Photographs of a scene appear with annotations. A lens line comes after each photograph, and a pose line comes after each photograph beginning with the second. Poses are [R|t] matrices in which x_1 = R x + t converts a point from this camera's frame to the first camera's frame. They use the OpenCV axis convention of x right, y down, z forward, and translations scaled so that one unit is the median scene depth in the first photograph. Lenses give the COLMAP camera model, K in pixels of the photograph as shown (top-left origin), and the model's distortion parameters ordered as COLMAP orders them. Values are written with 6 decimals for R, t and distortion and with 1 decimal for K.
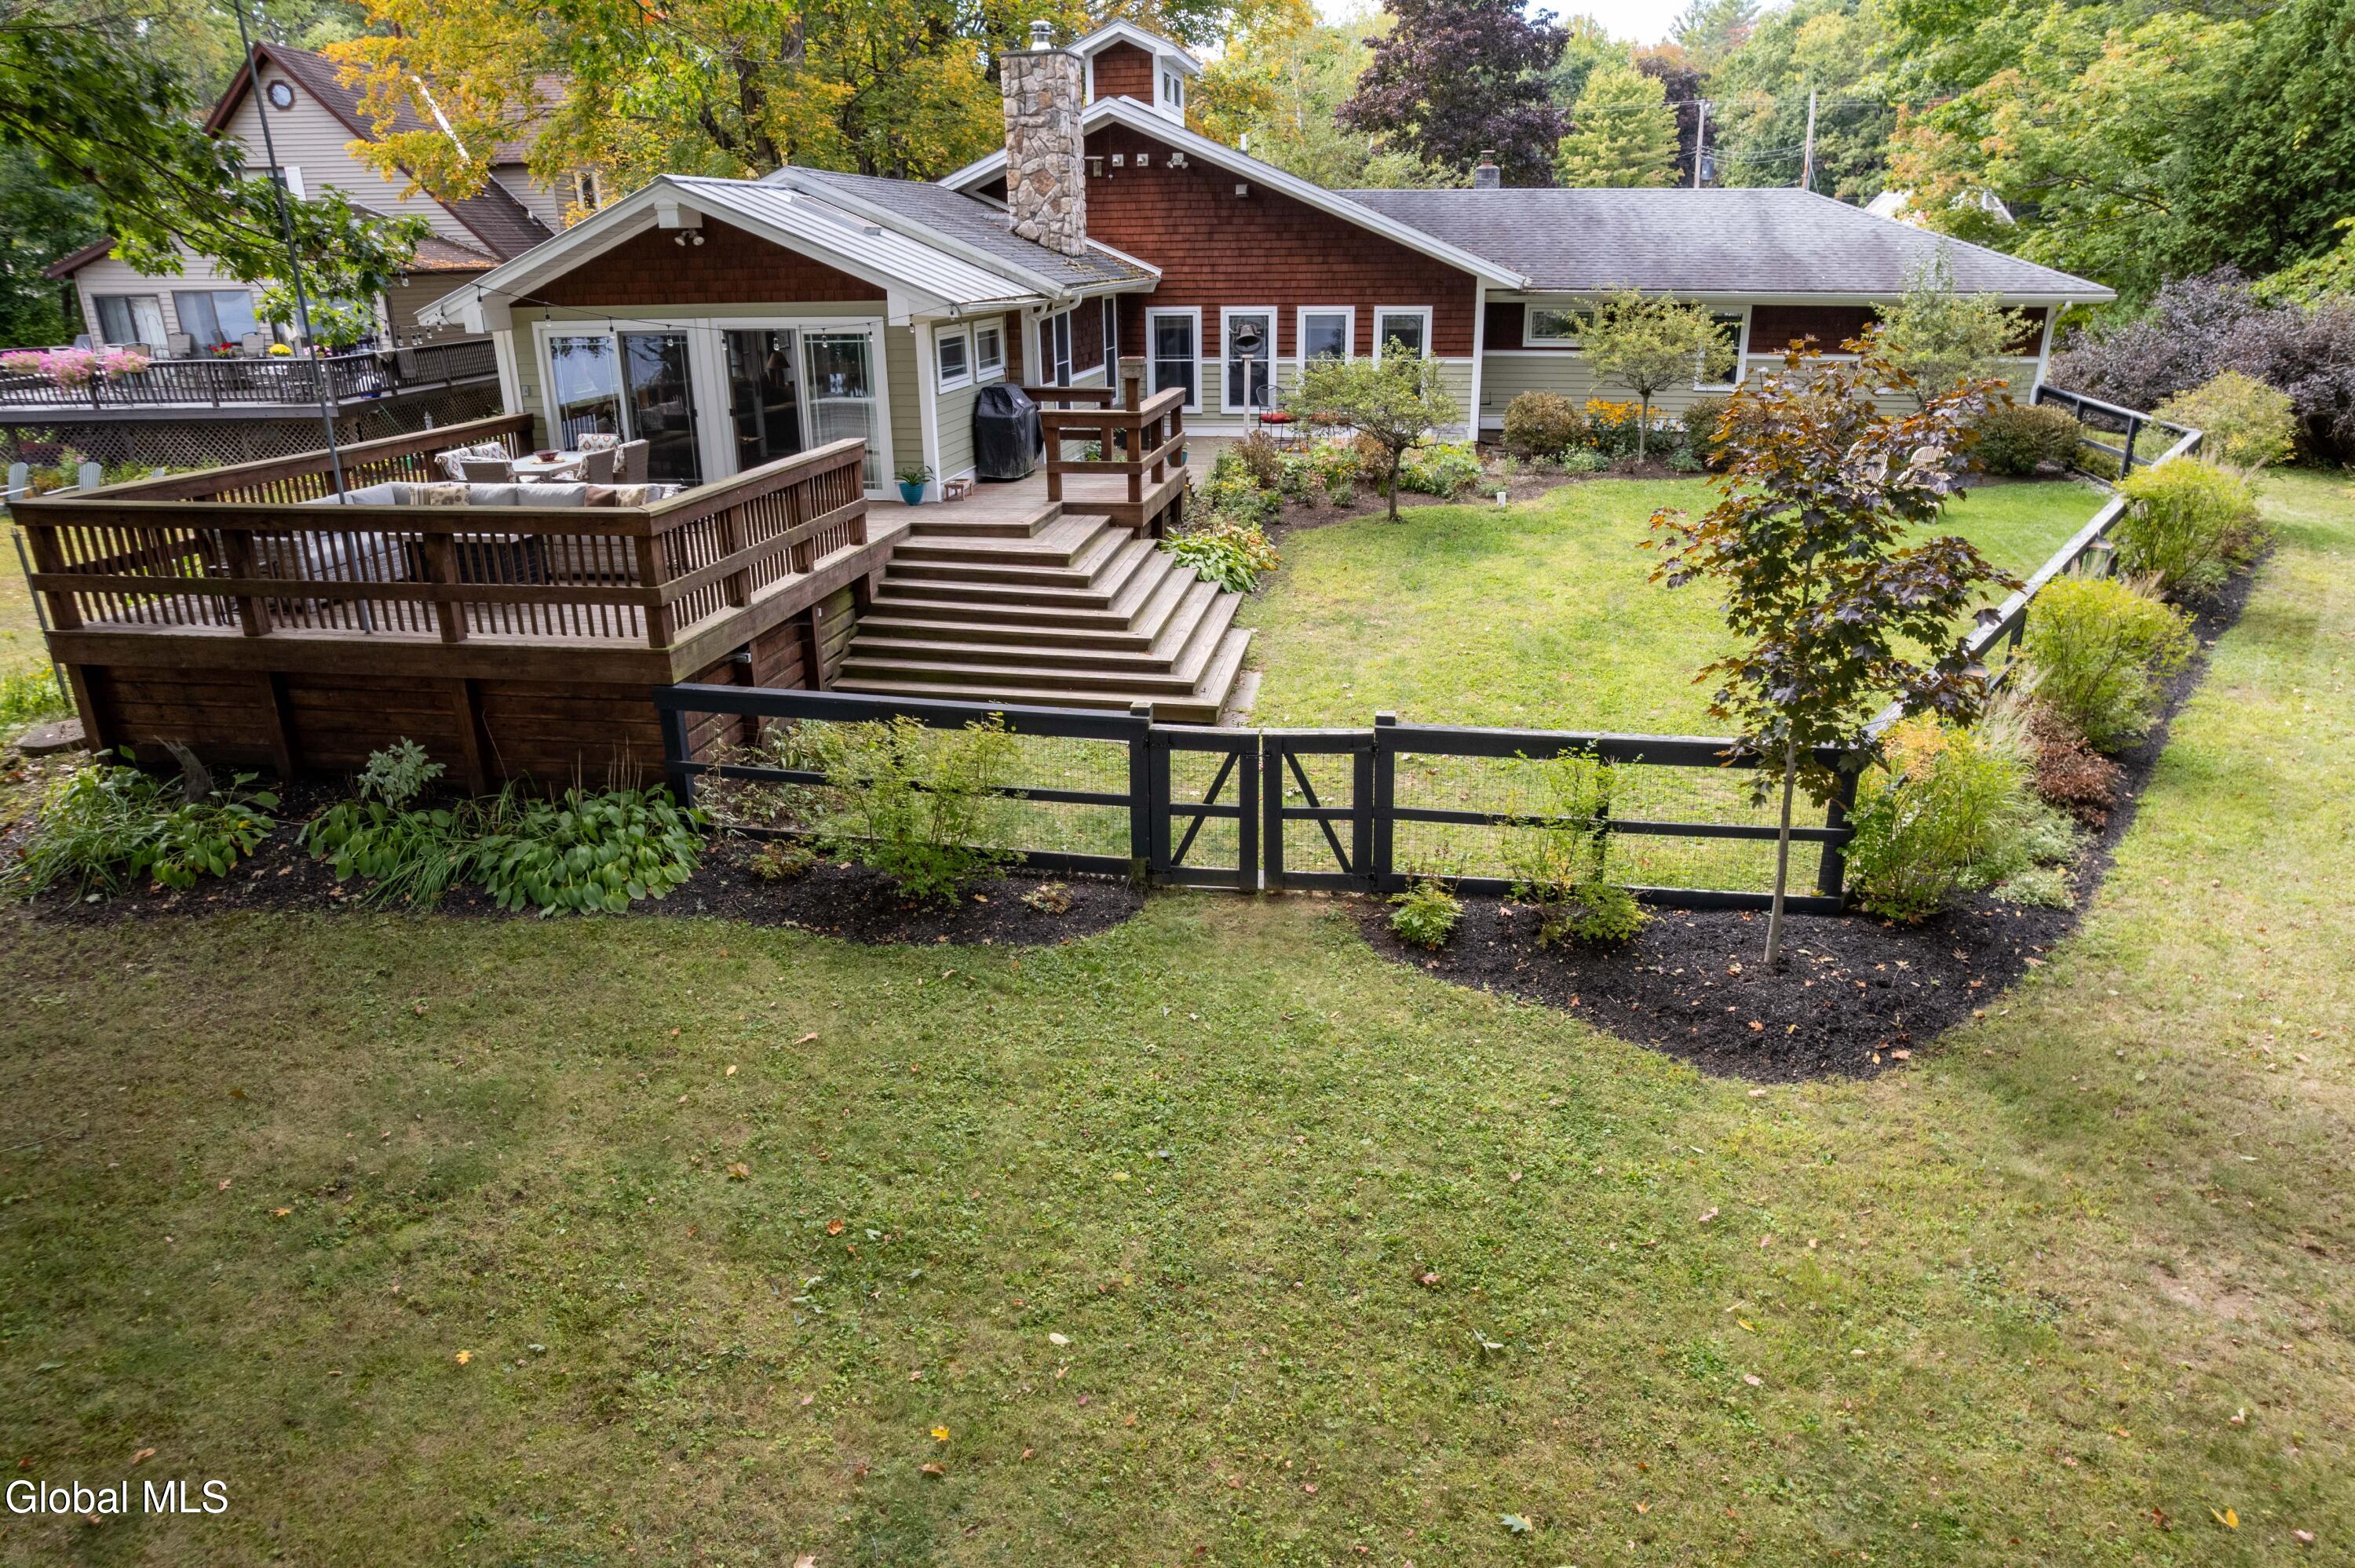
lens RADIAL K [[1507.0, 0, 1175.4], [0, 1507.0, 809.3], [0, 0, 1]] dist [-0.064831, 0.059000]
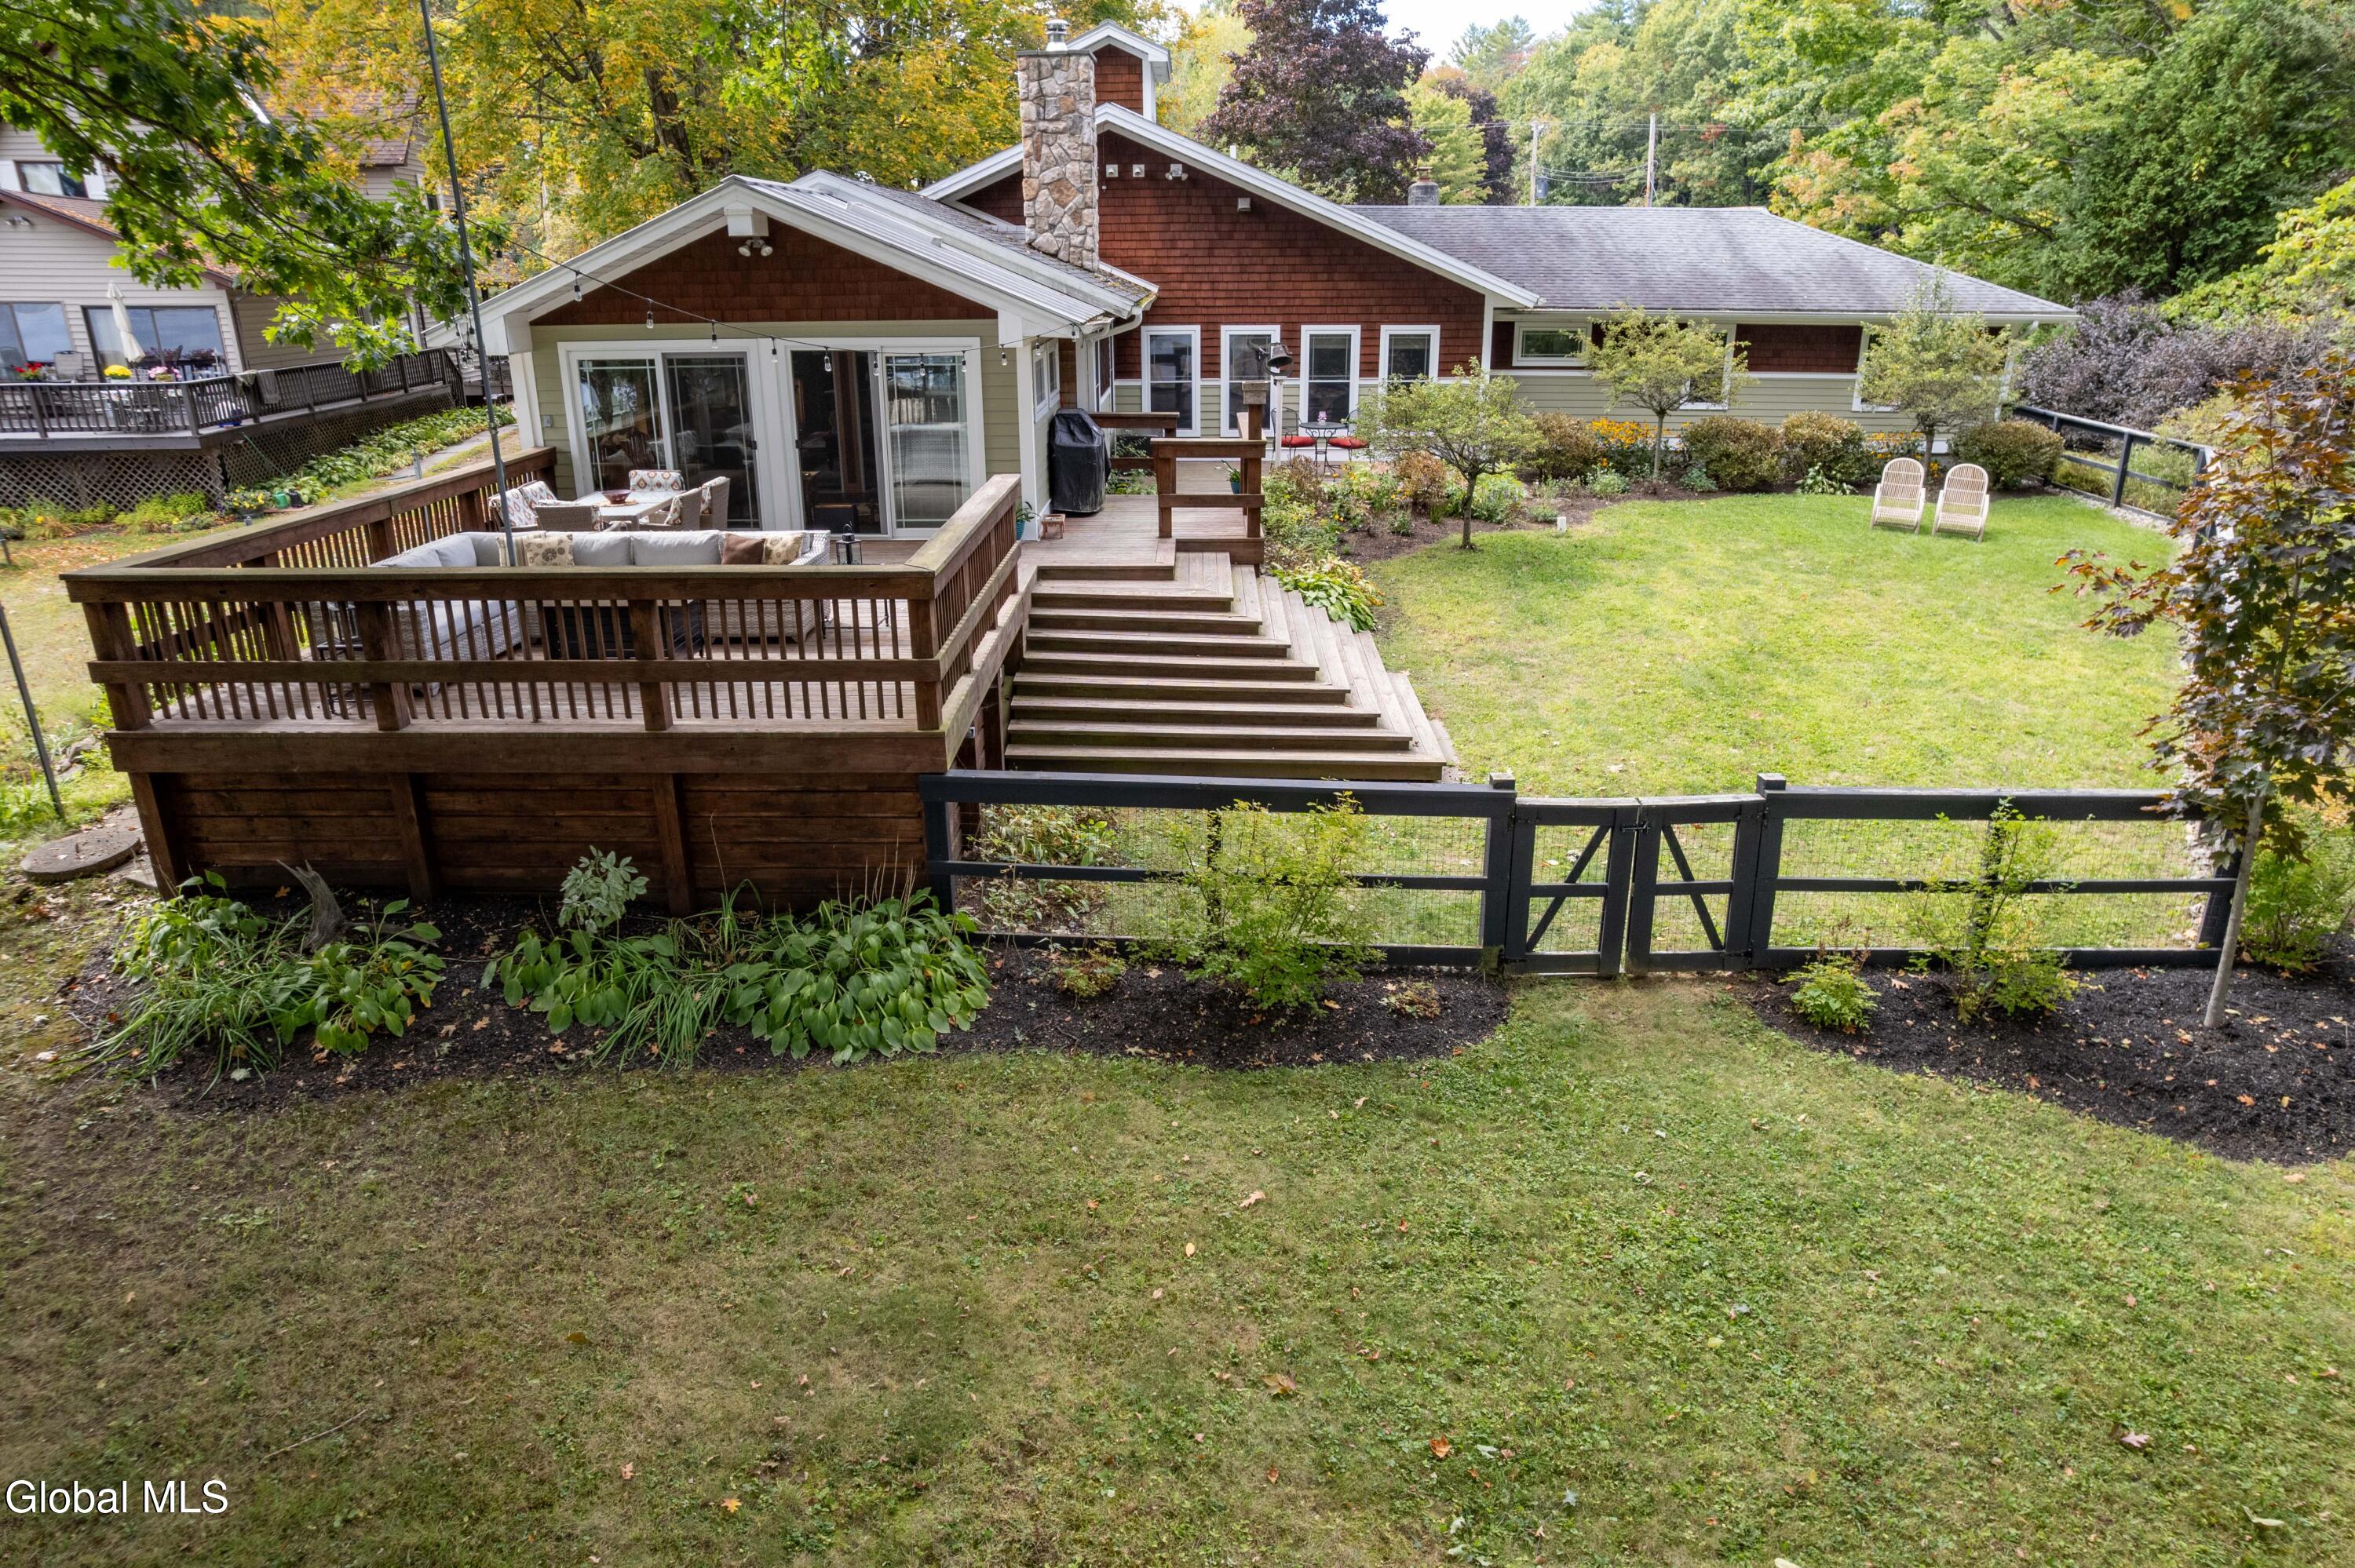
lens RADIAL K [[1507.0, 0, 1175.4], [0, 1507.0, 809.3], [0, 0, 1]] dist [-0.064831, 0.059000]
pose [[0.989005, -0.044220, 0.141118, -0.245407], [0.045512, 0.998946, -0.005940, -0.038645], [-0.140707, 0.012297, 0.989975, 0.104525]]
